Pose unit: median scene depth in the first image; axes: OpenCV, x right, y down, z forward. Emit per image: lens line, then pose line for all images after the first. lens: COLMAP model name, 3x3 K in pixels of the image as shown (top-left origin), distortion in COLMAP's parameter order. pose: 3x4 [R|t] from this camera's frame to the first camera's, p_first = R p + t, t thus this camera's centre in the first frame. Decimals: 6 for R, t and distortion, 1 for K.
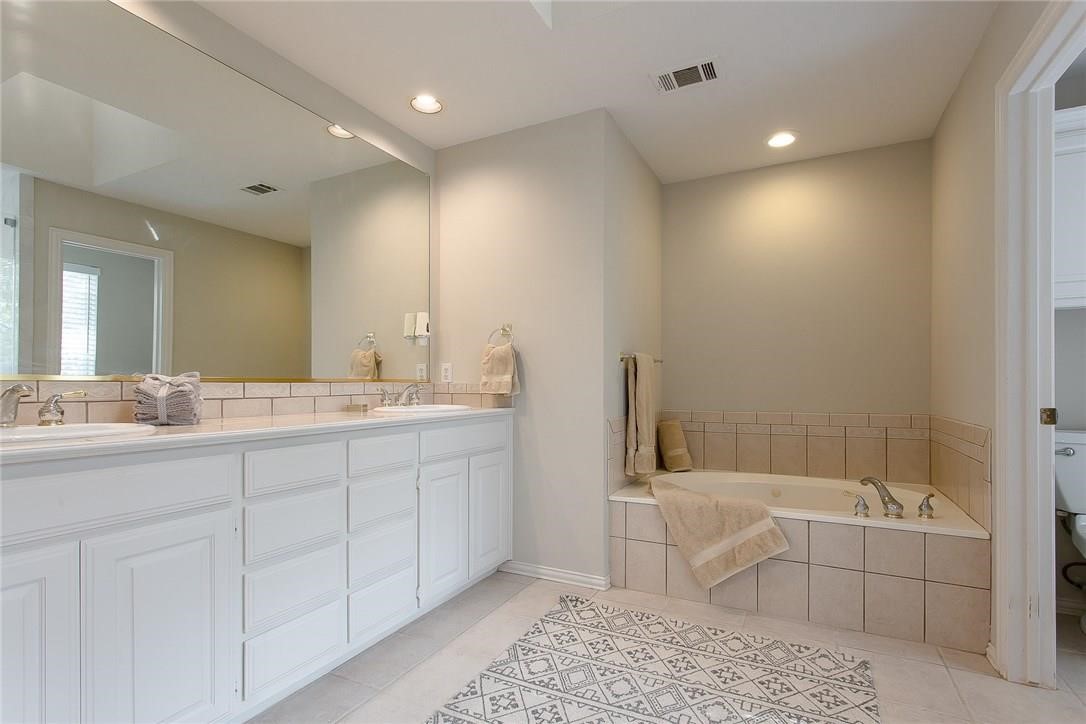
lens RADIAL K [[518.2, 0, 548.6], [0, 518.2, 386.9], [0, 0, 1]] dist [-0.000681, -0.000182]
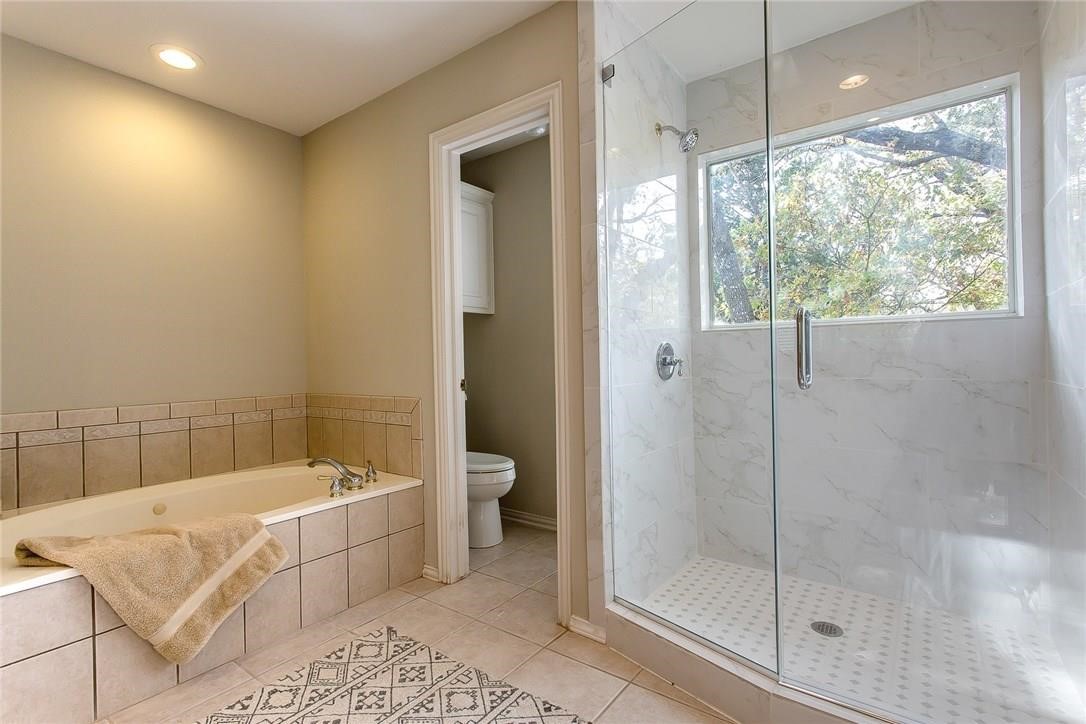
lens RADIAL K [[513.6, 0, 543.0], [0, 513.6, 362.0], [0, 0, 1]] dist [0.003556, 0.000557]
pose [[0.170498, -0.004467, 0.985348, -0.315474], [0.024037, 0.999711, 0.000373, -0.000383], [-0.985065, 0.023621, 0.170556, 0.441407]]
